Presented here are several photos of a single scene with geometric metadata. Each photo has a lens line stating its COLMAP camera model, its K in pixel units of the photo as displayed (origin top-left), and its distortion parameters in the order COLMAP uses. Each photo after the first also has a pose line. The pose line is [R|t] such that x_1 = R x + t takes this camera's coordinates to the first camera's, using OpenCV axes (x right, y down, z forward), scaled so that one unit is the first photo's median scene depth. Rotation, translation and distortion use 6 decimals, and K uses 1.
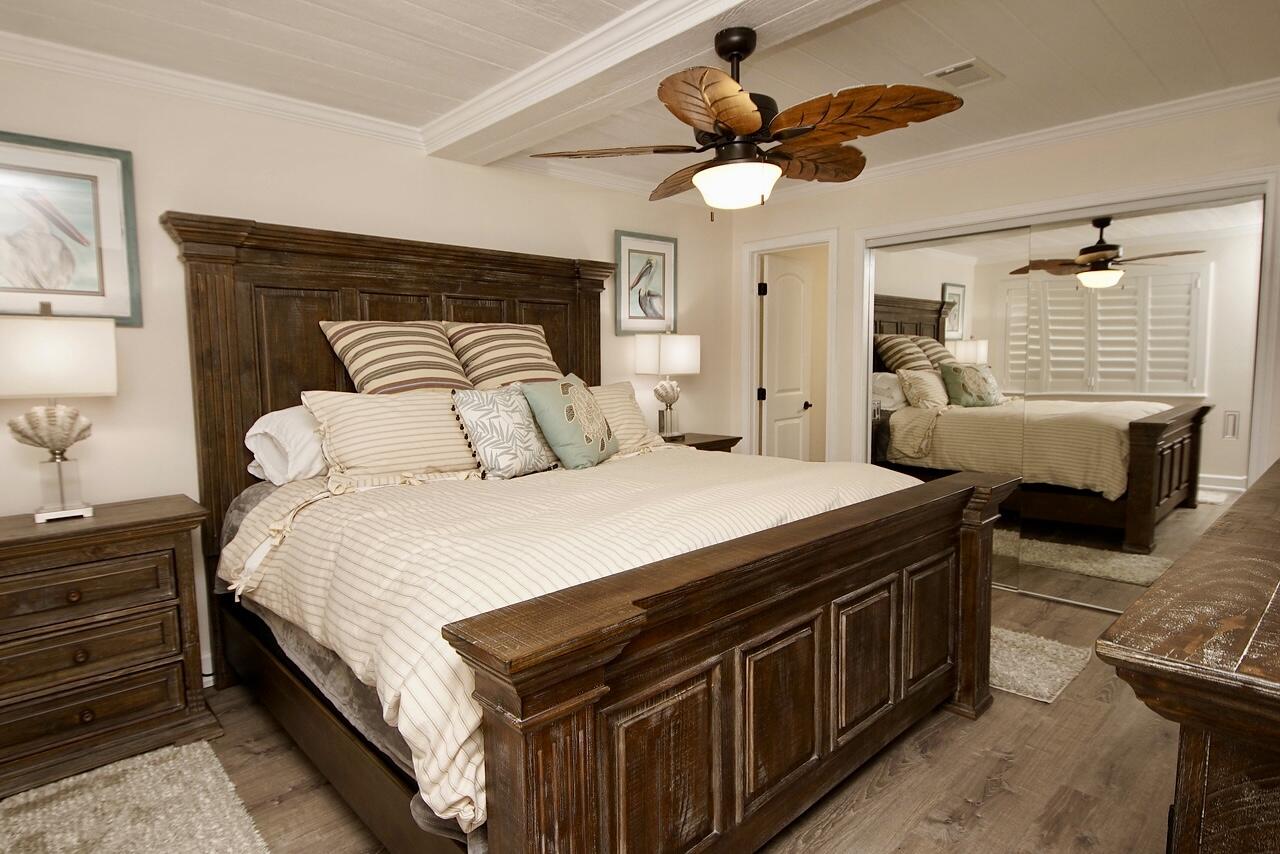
lens RADIAL K [[681.7, 0, 647.5], [0, 681.7, 425.0], [0, 0, 1]] dist [0.015895, -0.021446]
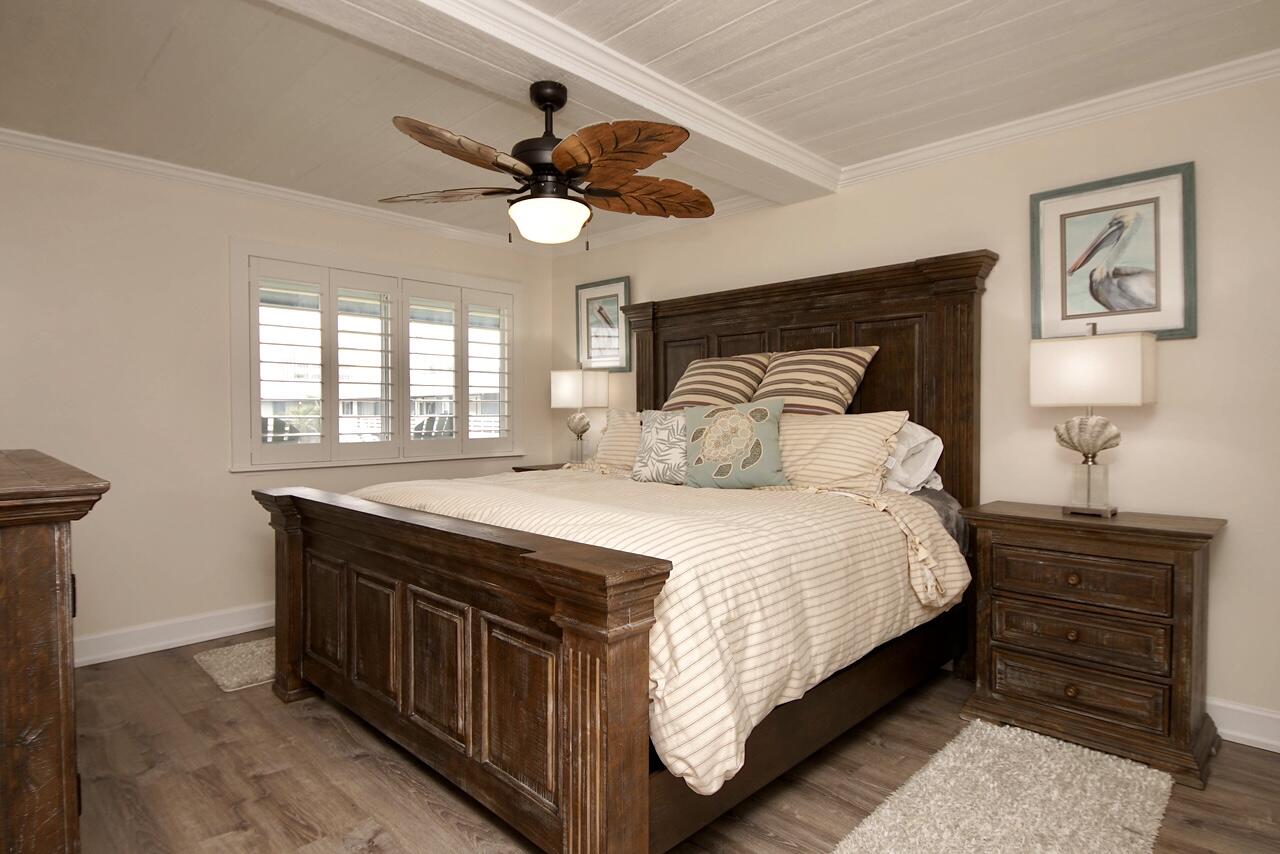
lens RADIAL K [[681.7, 0, 643.6], [0, 681.7, 423.3], [0, 0, 1]] dist [0.015895, -0.021446]
pose [[0.023223, 0.058428, -0.998021, 0.614423], [-0.072872, 0.995734, 0.056599, -0.061545], [0.997071, 0.071414, 0.027382, 0.567264]]
